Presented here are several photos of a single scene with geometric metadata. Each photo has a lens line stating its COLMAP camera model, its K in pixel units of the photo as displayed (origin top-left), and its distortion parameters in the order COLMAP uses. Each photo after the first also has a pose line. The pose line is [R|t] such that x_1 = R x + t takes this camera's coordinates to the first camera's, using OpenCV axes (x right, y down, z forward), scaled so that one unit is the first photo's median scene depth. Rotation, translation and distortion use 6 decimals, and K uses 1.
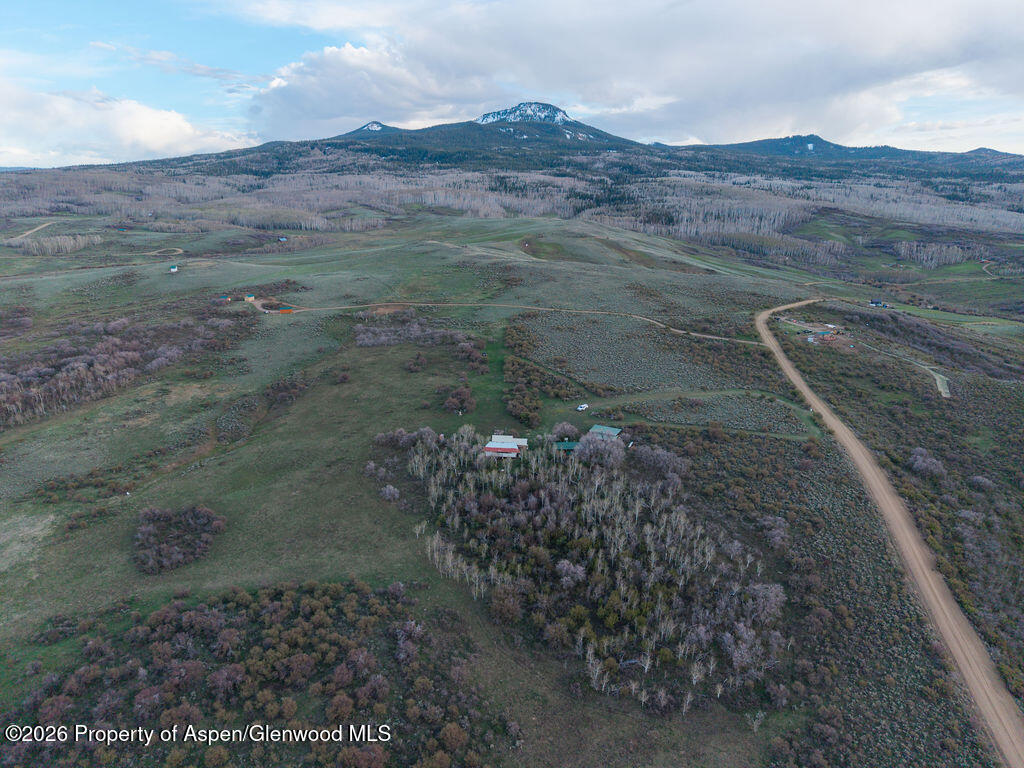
lens RADIAL K [[687.2, 0, 510.3], [0, 687.2, 391.5], [0, 0, 1]] dist [0.019842, -0.016209]
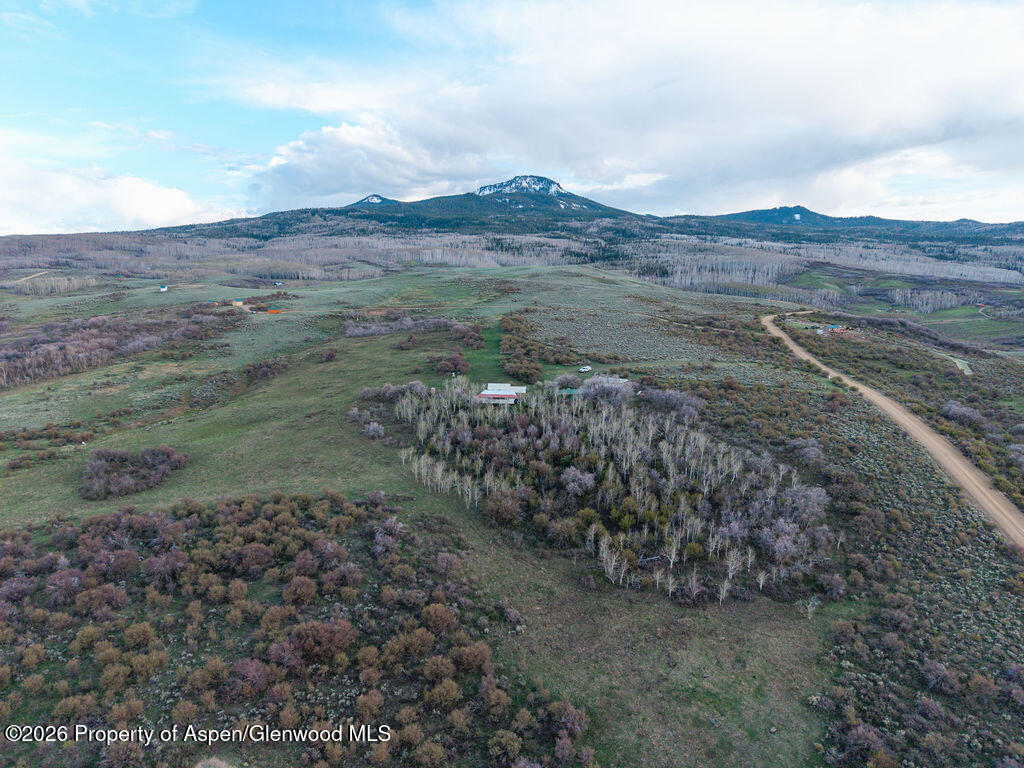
lens RADIAL K [[687.2, 0, 510.0], [0, 687.2, 392.7], [0, 0, 1]] dist [0.019842, -0.016209]
pose [[0.999981, -0.004170, 0.004464, -0.000586], [0.004595, 0.994991, -0.099862, 0.113522], [-0.004025, 0.099881, 0.994991, 0.060986]]
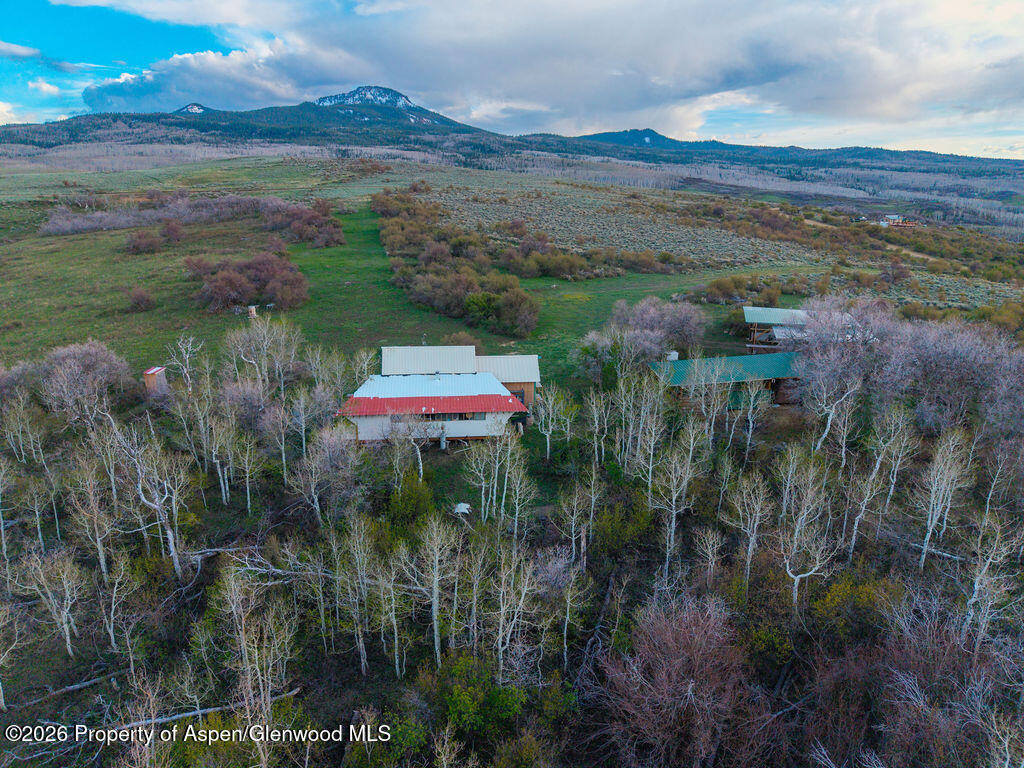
lens RADIAL K [[687.2, 0, 509.2], [0, 687.2, 391.9], [0, 0, 1]] dist [0.019842, -0.016209]
pose [[0.977114, -0.057615, 0.204766, -0.021796], [0.057350, 0.998328, 0.007231, 0.053273], [-0.204841, 0.004678, 0.978784, 0.525237]]
